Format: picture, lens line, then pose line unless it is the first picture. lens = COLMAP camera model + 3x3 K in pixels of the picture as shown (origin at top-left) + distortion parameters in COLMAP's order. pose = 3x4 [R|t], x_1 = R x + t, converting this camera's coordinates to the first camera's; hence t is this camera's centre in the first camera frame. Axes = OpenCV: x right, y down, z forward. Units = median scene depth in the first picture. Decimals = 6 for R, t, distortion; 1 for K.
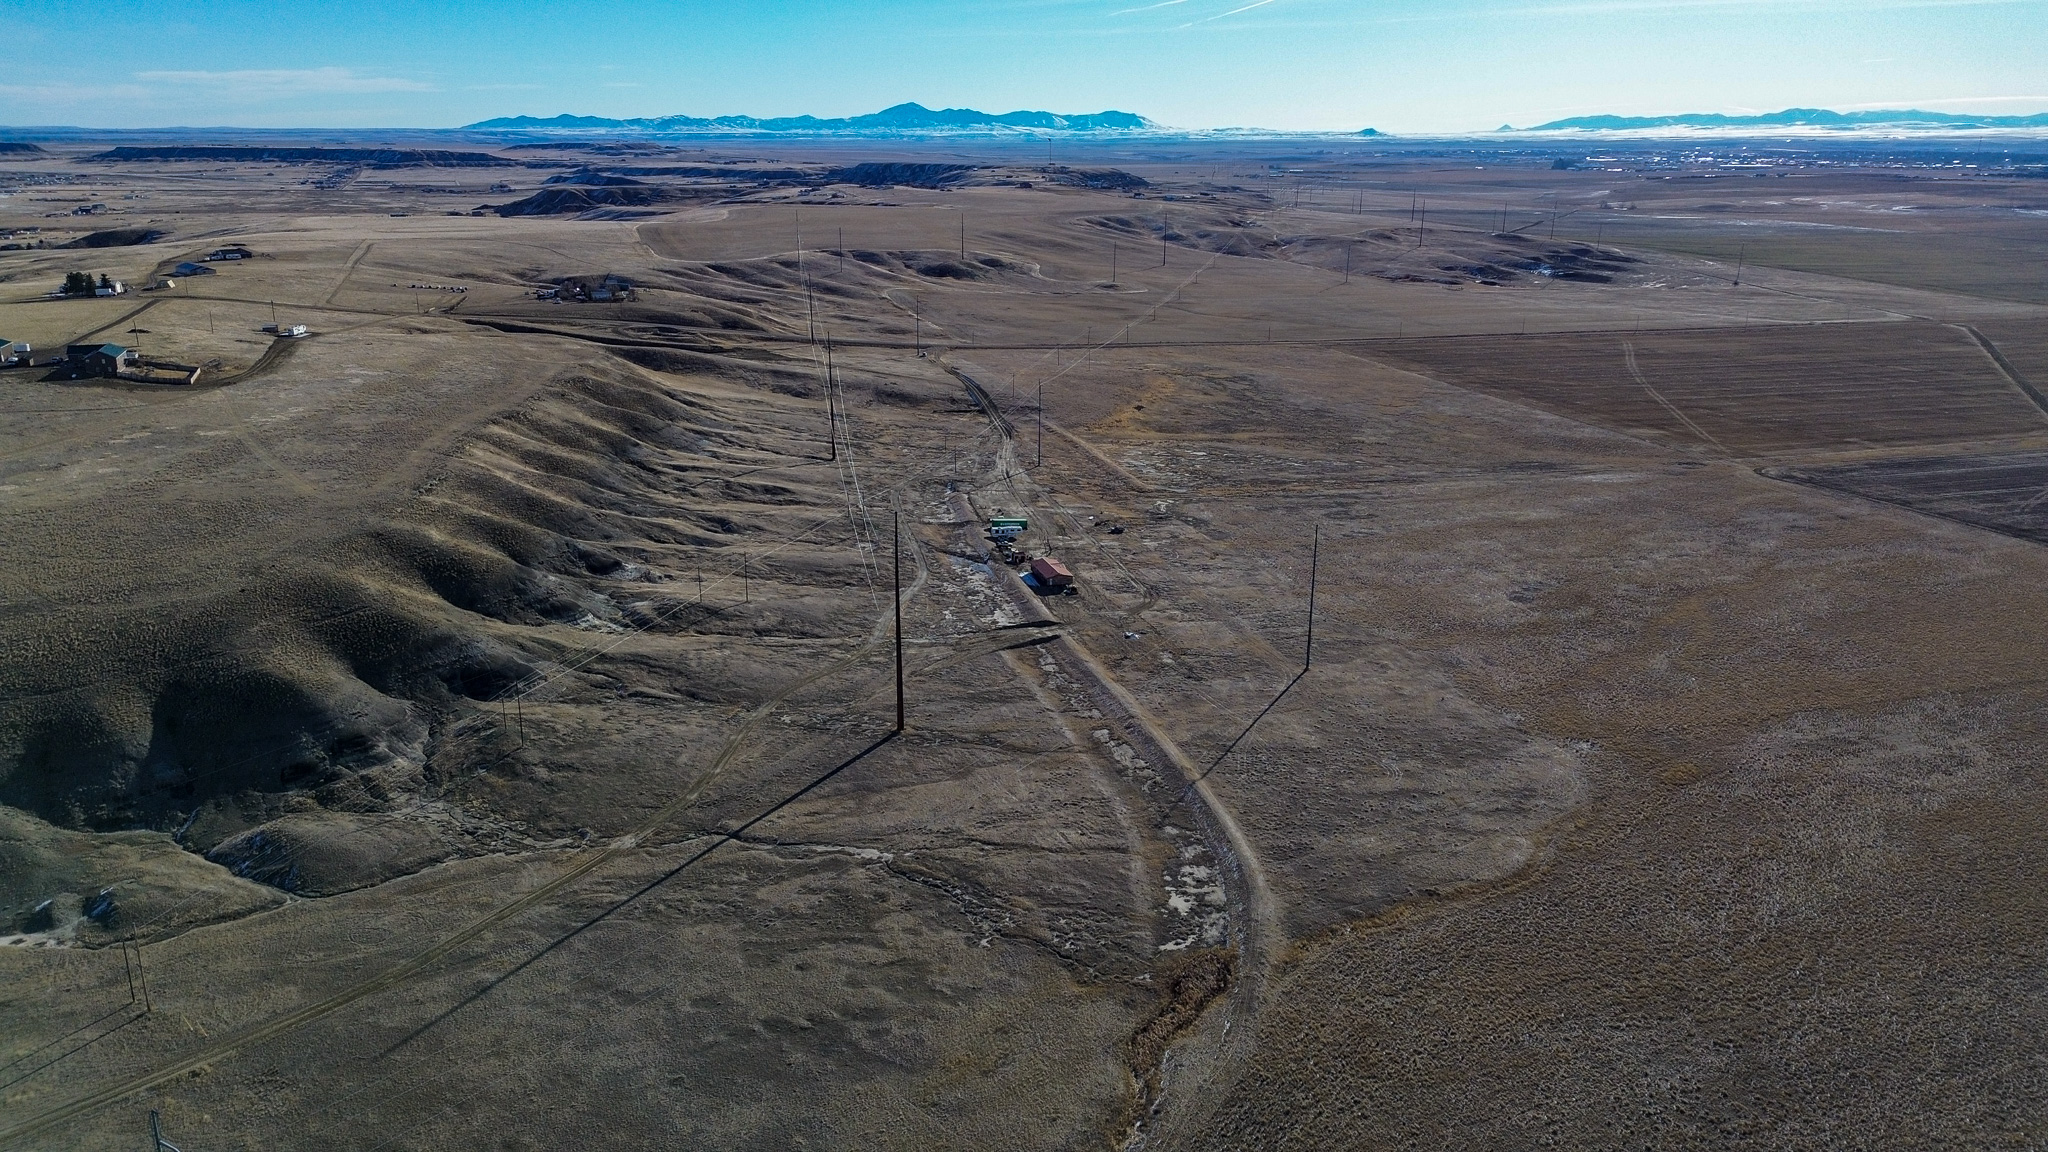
lens RADIAL K [[1376.5, 0, 1010.8], [0, 1376.5, 544.3], [0, 0, 1]] dist [0.083962, -0.084278]
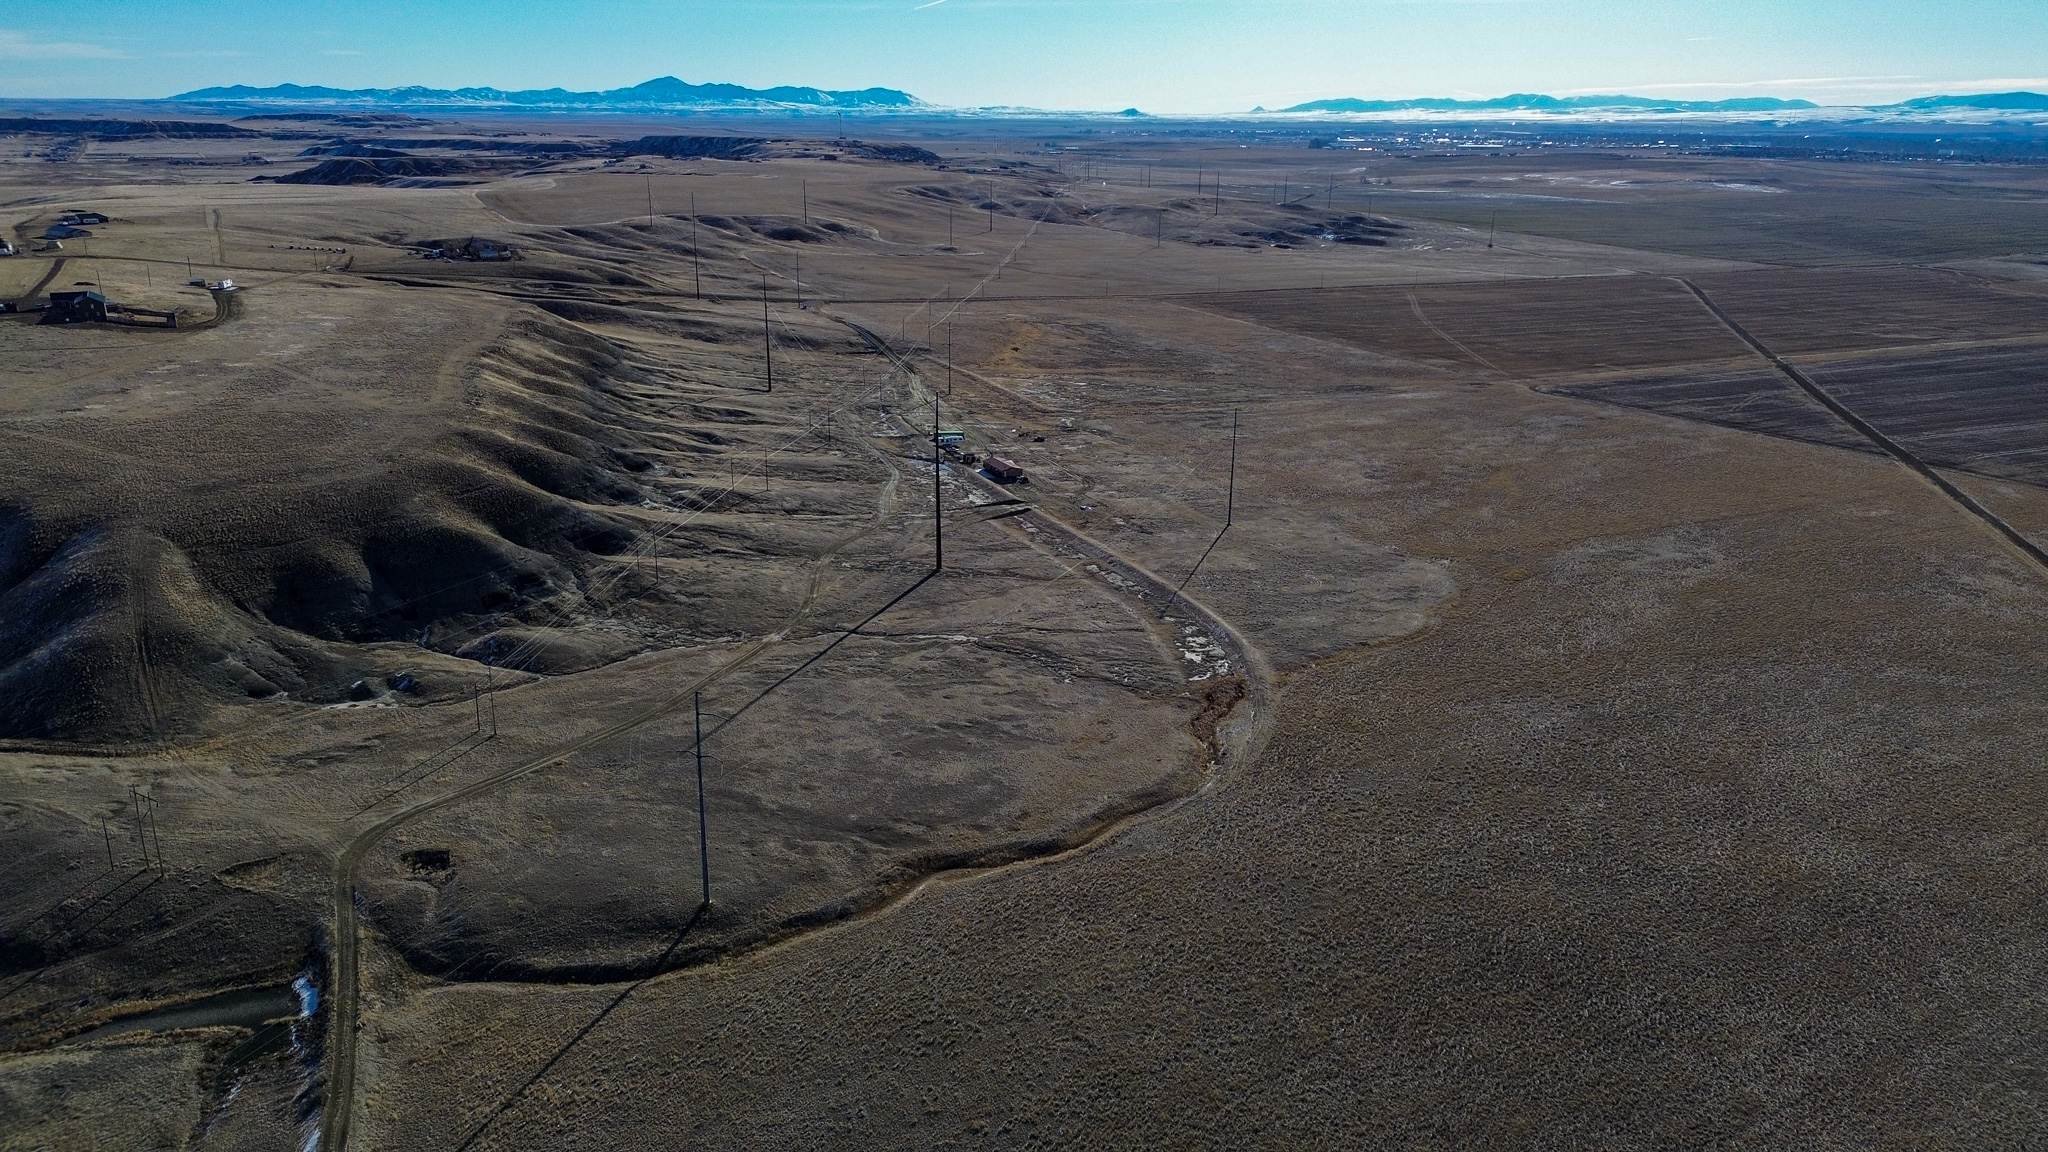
lens RADIAL K [[1376.5, 0, 1010.8], [0, 1376.5, 544.3], [0, 0, 1]] dist [0.083962, -0.084278]
pose [[0.987892, -0.040699, 0.149711, -0.098989], [0.038383, 0.999095, 0.018327, 0.044875], [-0.150321, -0.012359, 0.988560, -0.123633]]
